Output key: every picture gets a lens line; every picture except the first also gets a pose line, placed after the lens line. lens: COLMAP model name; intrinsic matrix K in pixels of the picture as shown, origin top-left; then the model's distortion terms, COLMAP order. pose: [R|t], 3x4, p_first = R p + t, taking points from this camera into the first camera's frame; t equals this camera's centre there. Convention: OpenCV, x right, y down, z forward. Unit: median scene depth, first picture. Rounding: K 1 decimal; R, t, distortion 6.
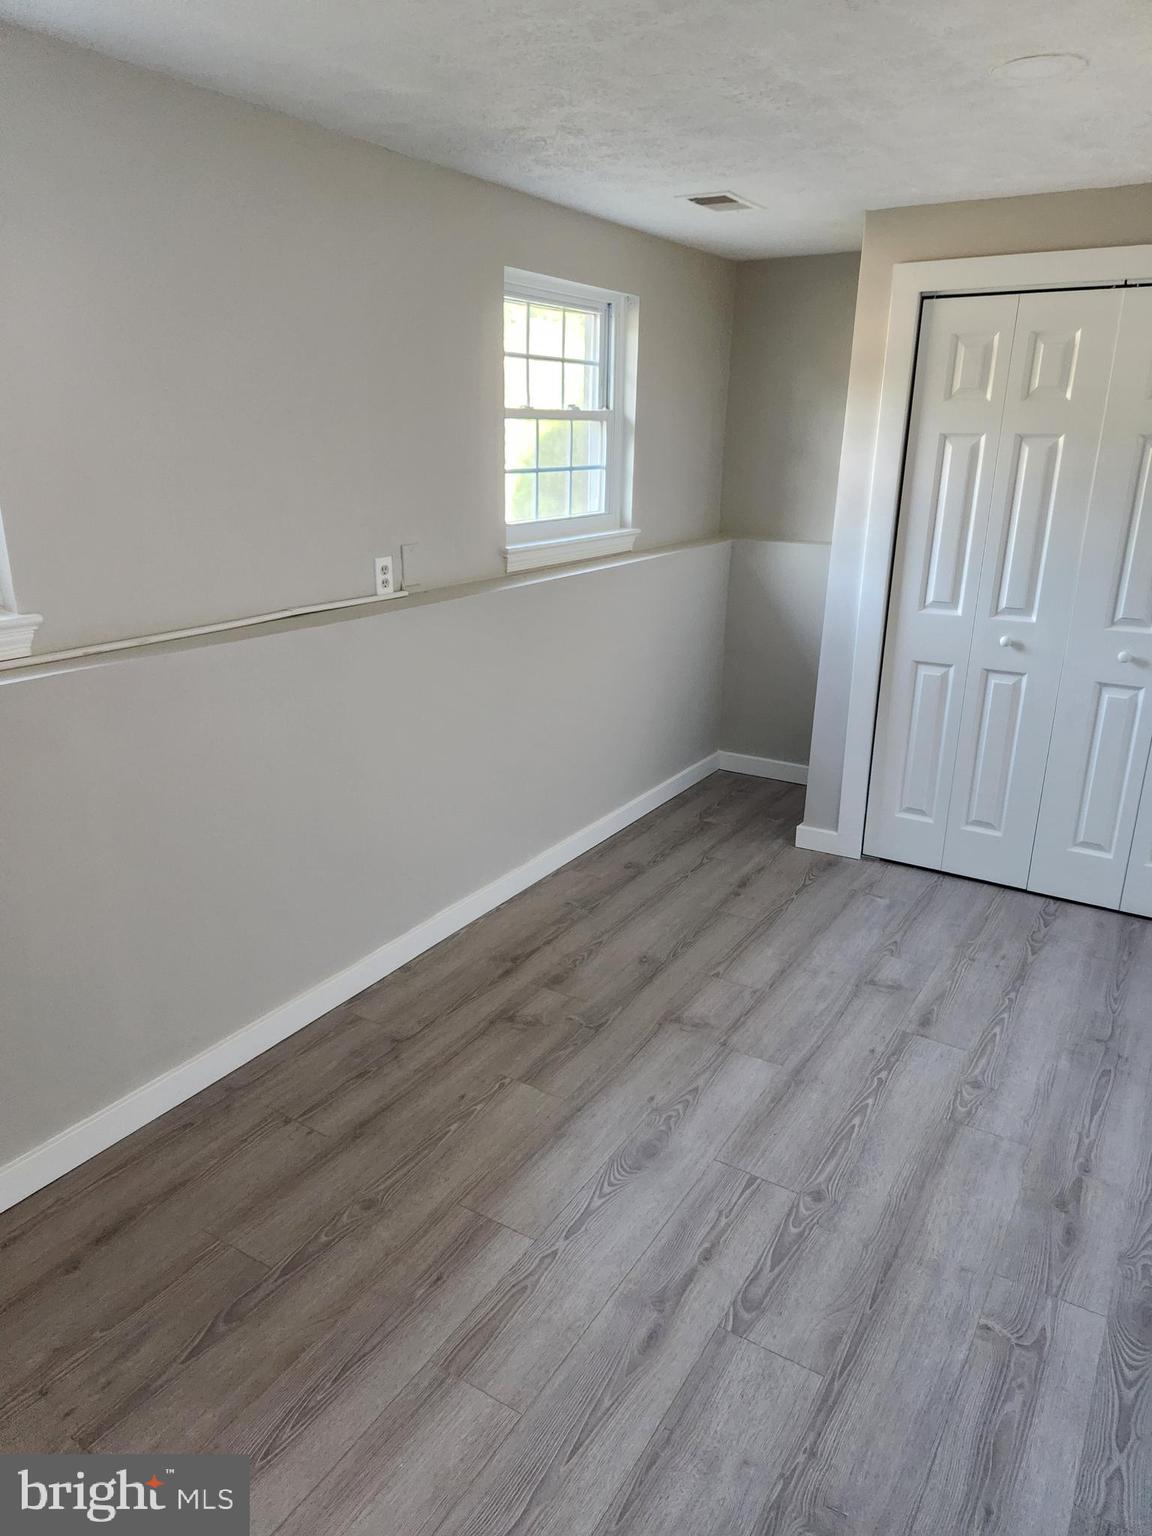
lens RADIAL K [[1035.6, 0, 571.2], [0, 1035.6, 767.3], [0, 0, 1]] dist [0.077936, -0.067896]
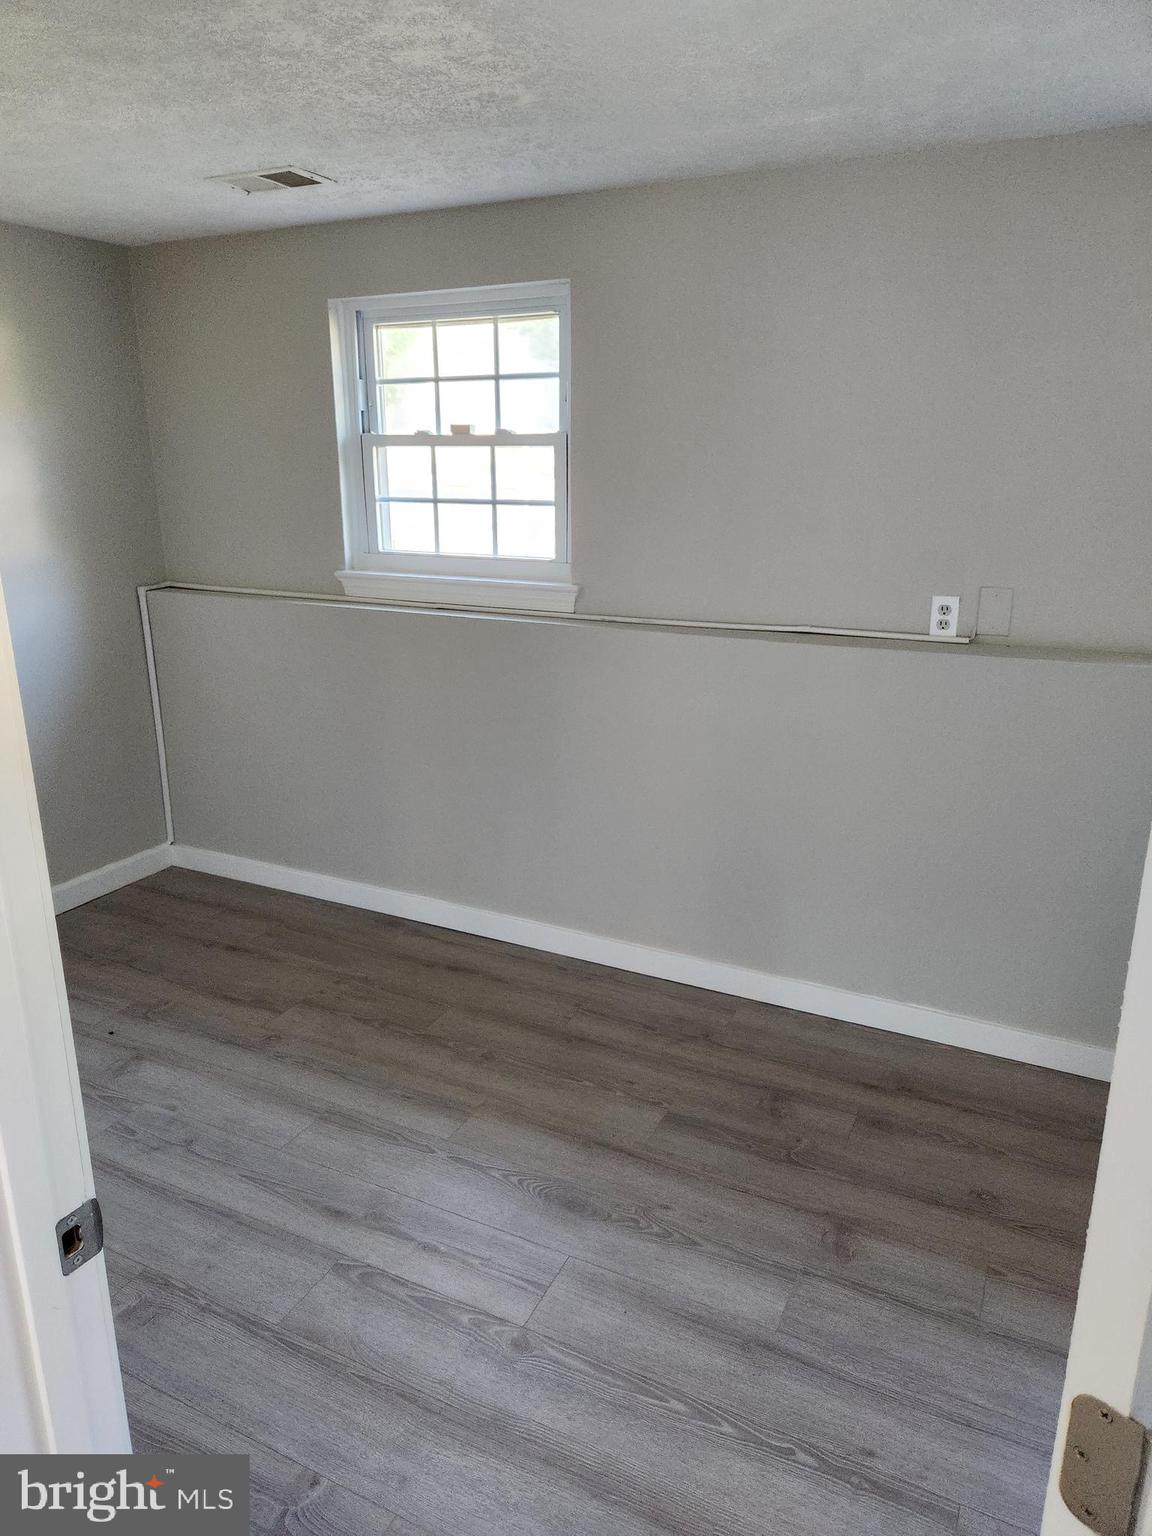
lens RADIAL K [[1035.6, 0, 571.2], [0, 1035.6, 767.3], [0, 0, 1]] dist [0.077936, -0.067896]
pose [[0.101586, 0.270773, -0.957268, 0.951992], [-0.306221, 0.924037, 0.228876, -0.236284], [0.946525, 0.269885, 0.176786, 0.783059]]
